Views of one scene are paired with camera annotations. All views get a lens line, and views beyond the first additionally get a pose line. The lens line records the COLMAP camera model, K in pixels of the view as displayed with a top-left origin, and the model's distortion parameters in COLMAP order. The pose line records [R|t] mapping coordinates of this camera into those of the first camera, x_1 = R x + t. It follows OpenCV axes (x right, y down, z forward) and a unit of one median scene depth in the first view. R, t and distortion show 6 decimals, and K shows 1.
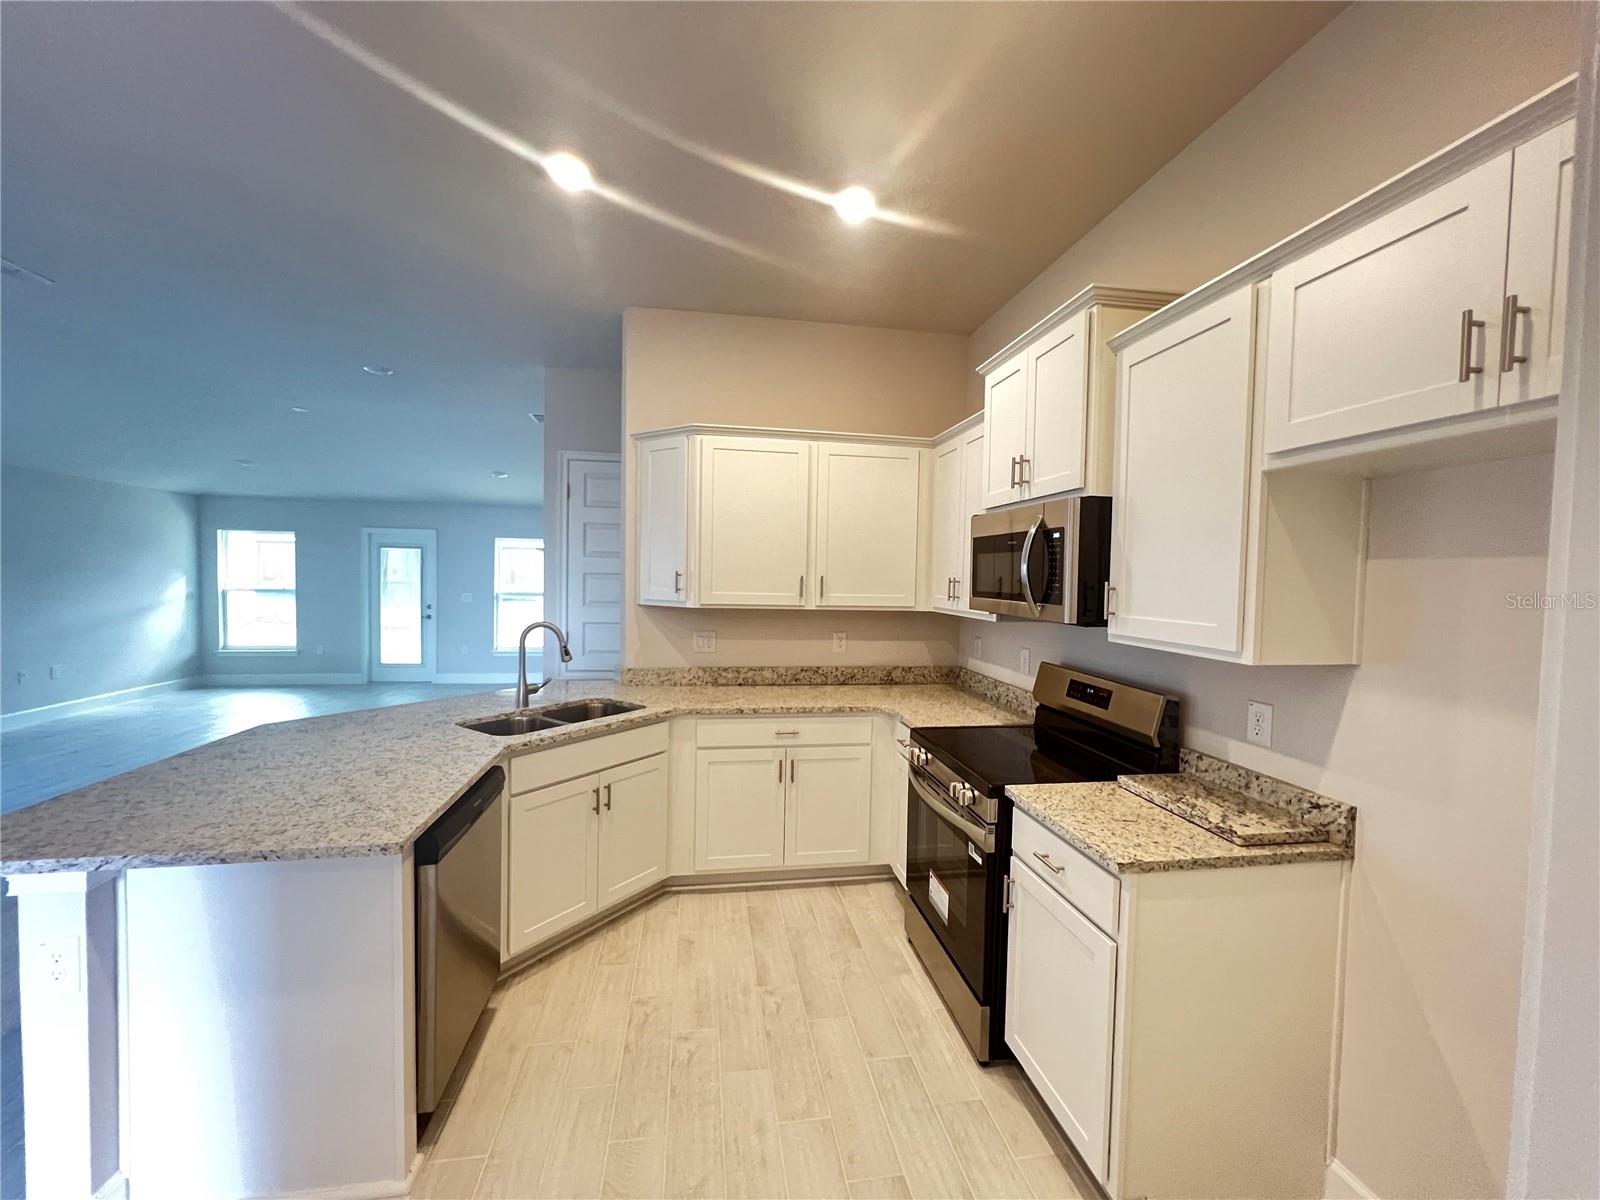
lens RADIAL K [[640.1, 0, 799.6], [0, 640.1, 599.1], [0, 0, 1]] dist [-0.001248, 0.001039]
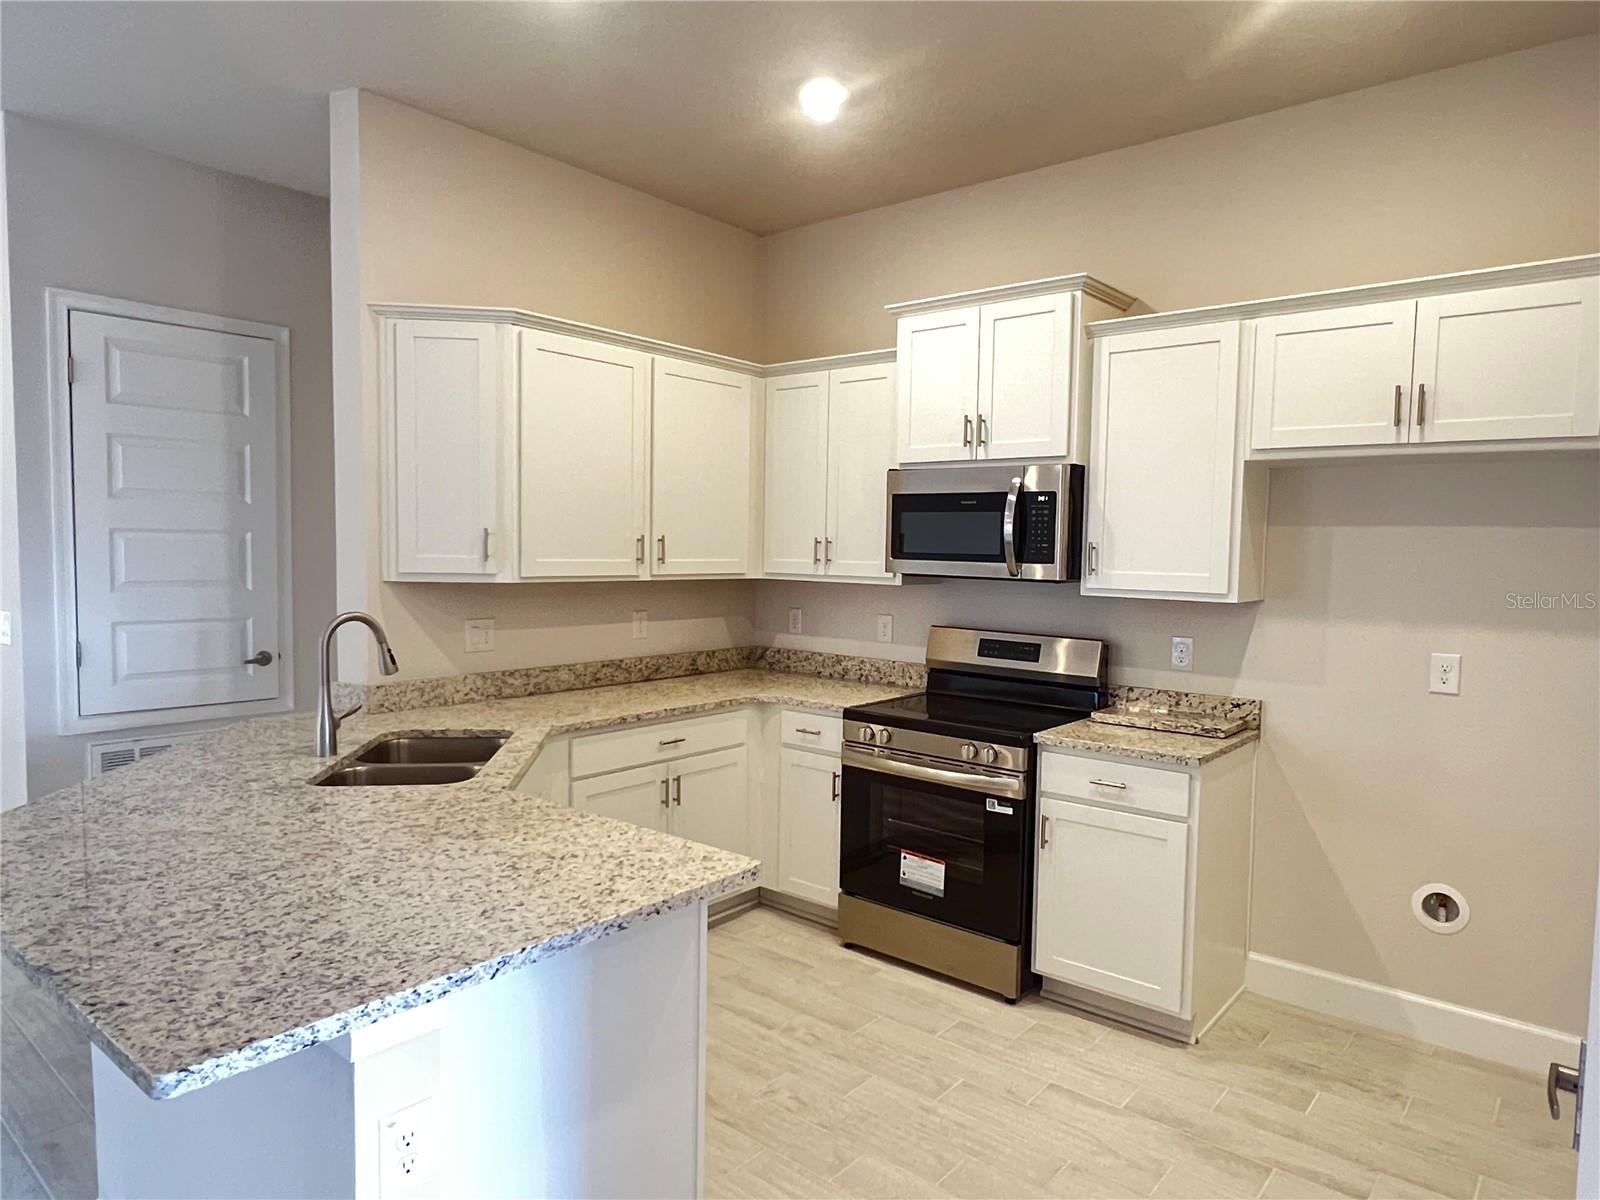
lens RADIAL K [[997.6, 0, 813.5], [0, 997.6, 607.8], [0, 0, 1]] dist [-0.001655, 0.000807]
pose [[0.753461, -0.048656, 0.655690, -0.727276], [0.022021, 0.998566, 0.048794, -0.005461], [-0.657124, -0.022325, 0.753452, -0.003743]]
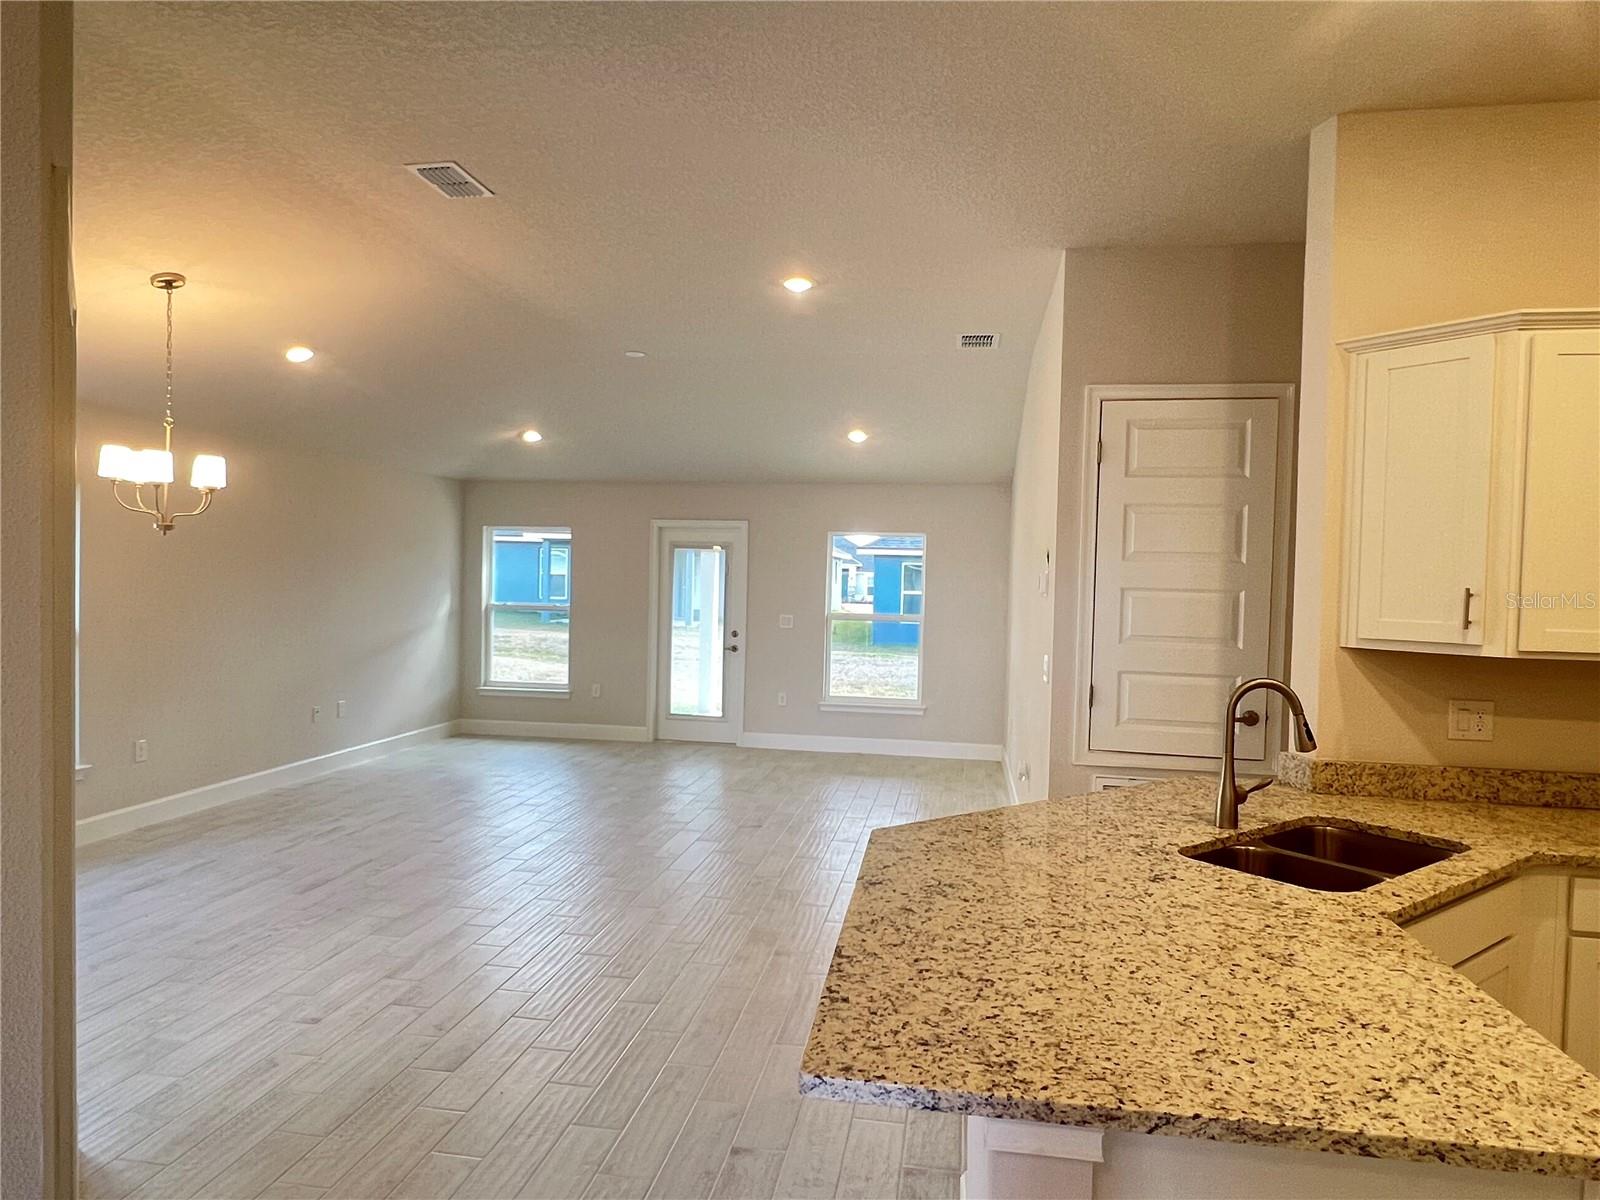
lens RADIAL K [[997.6, 0, 790.5], [0, 997.6, 607.1], [0, 0, 1]] dist [-0.001655, 0.000807]
pose [[0.945372, 0.011353, -0.325796, -0.535882], [-0.016870, 0.999758, -0.014114, -0.008043], [0.325557, 0.018839, 0.945335, 0.033474]]
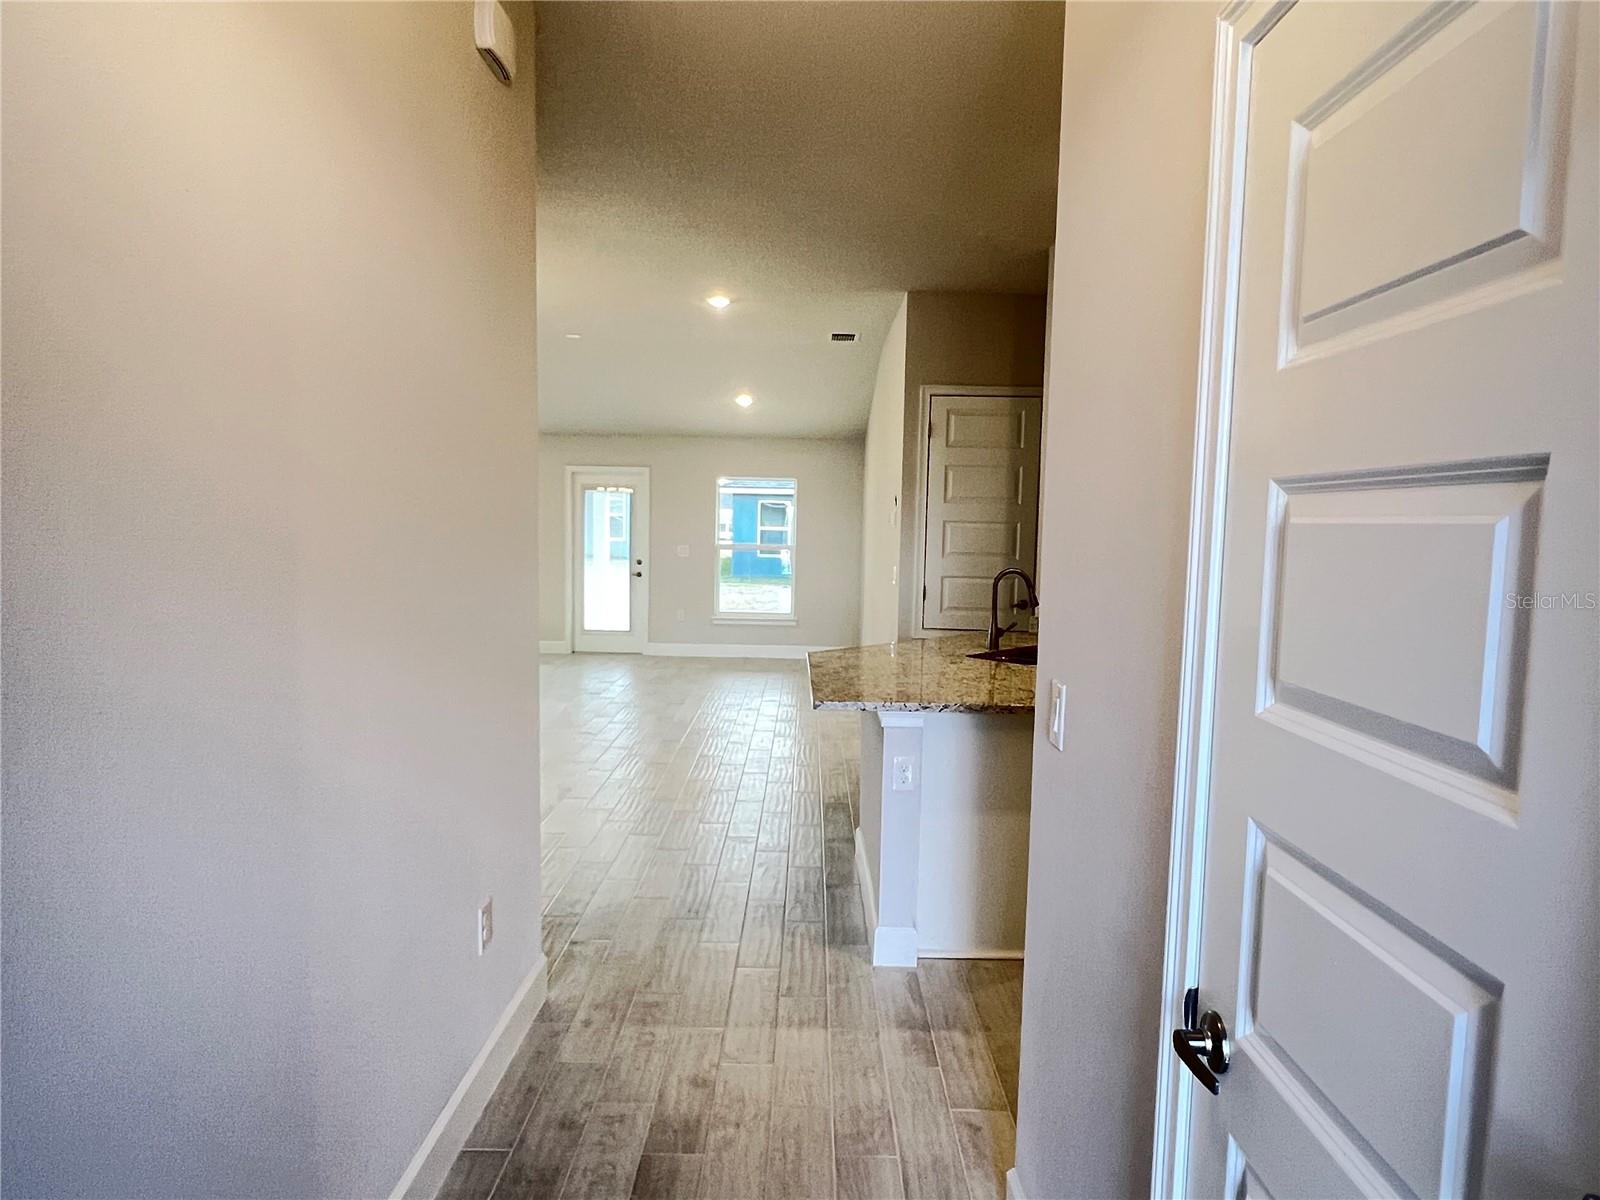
lens RADIAL K [[997.6, 0, 809.7], [0, 997.6, 606.6], [0, 0, 1]] dist [-0.001655, 0.000807]
pose [[0.987579, 0.013585, -0.156532, -0.496589], [-0.006408, 0.998909, 0.046266, 0.026156], [0.156990, -0.044688, 0.986589, -0.696388]]
